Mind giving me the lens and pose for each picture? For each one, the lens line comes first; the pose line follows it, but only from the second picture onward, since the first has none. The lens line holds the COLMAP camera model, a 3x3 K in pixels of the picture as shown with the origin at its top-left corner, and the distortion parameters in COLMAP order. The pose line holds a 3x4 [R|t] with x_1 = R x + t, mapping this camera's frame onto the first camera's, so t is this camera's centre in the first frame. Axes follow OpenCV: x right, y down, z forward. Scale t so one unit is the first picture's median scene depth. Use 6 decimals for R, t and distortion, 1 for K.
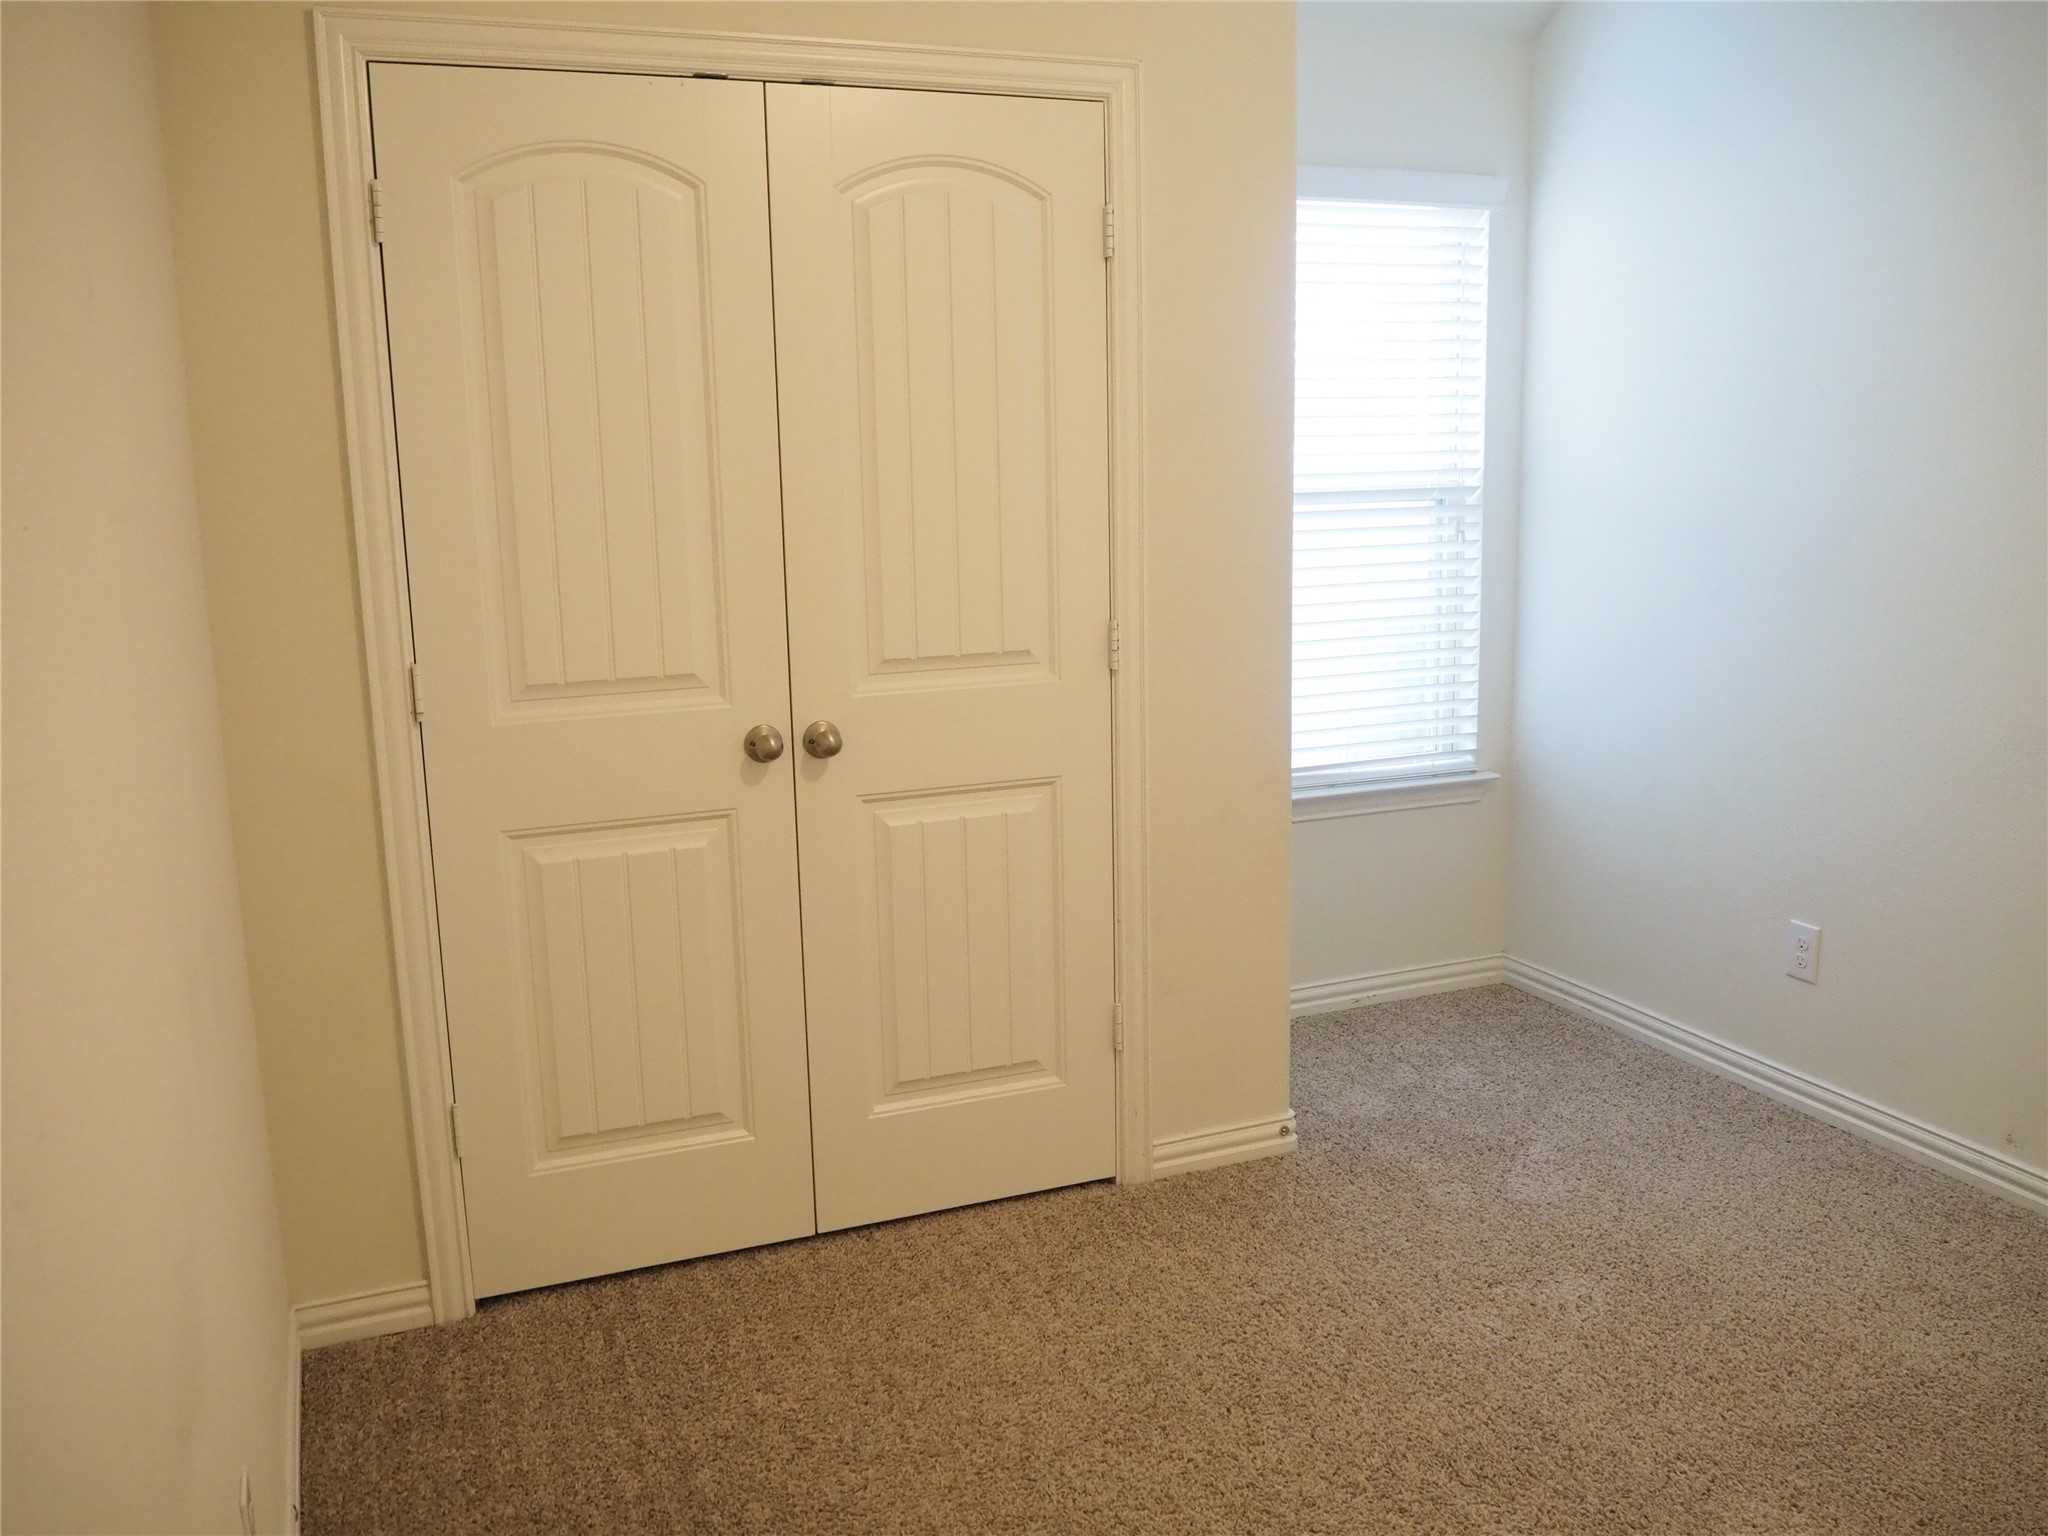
lens RADIAL K [[1736.1, 0, 1051.1], [0, 1736.1, 777.8], [0, 0, 1]] dist [-0.013744, -0.006530]
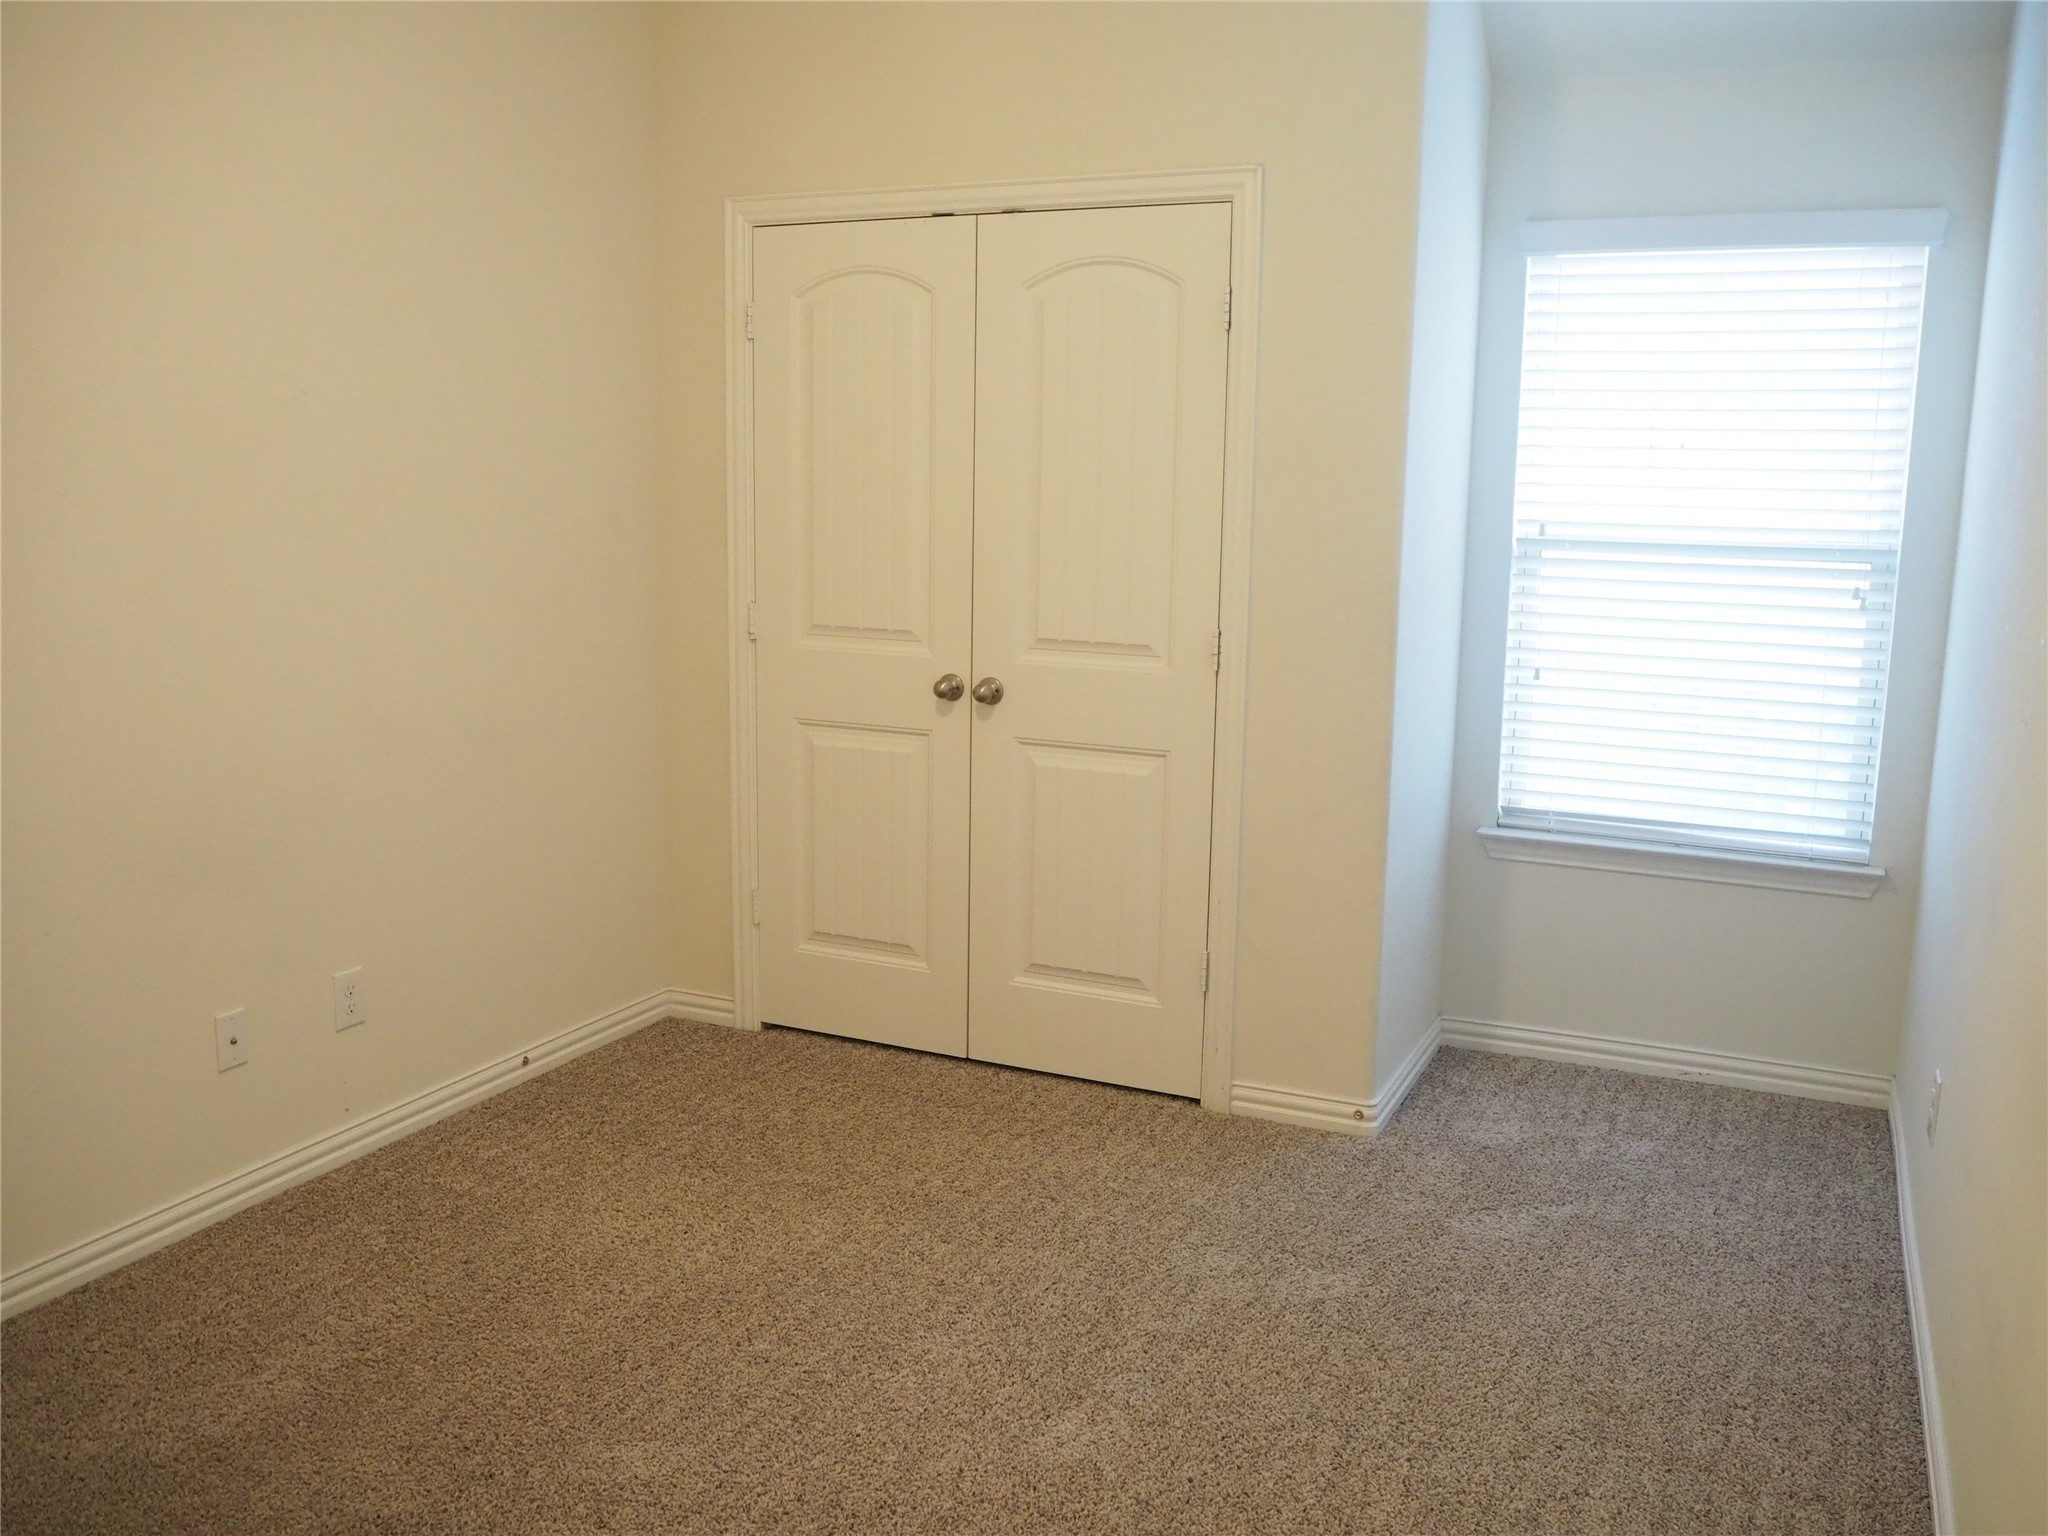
lens RADIAL K [[1736.1, 0, 1051.1], [0, 1736.1, 777.8], [0, 0, 1]] dist [-0.013744, -0.006530]
pose [[0.675755, 0.160572, -0.719425, 0.856043], [-0.169896, 0.983636, 0.059960, -0.043097], [0.717280, 0.081709, 0.691977, 0.098677]]
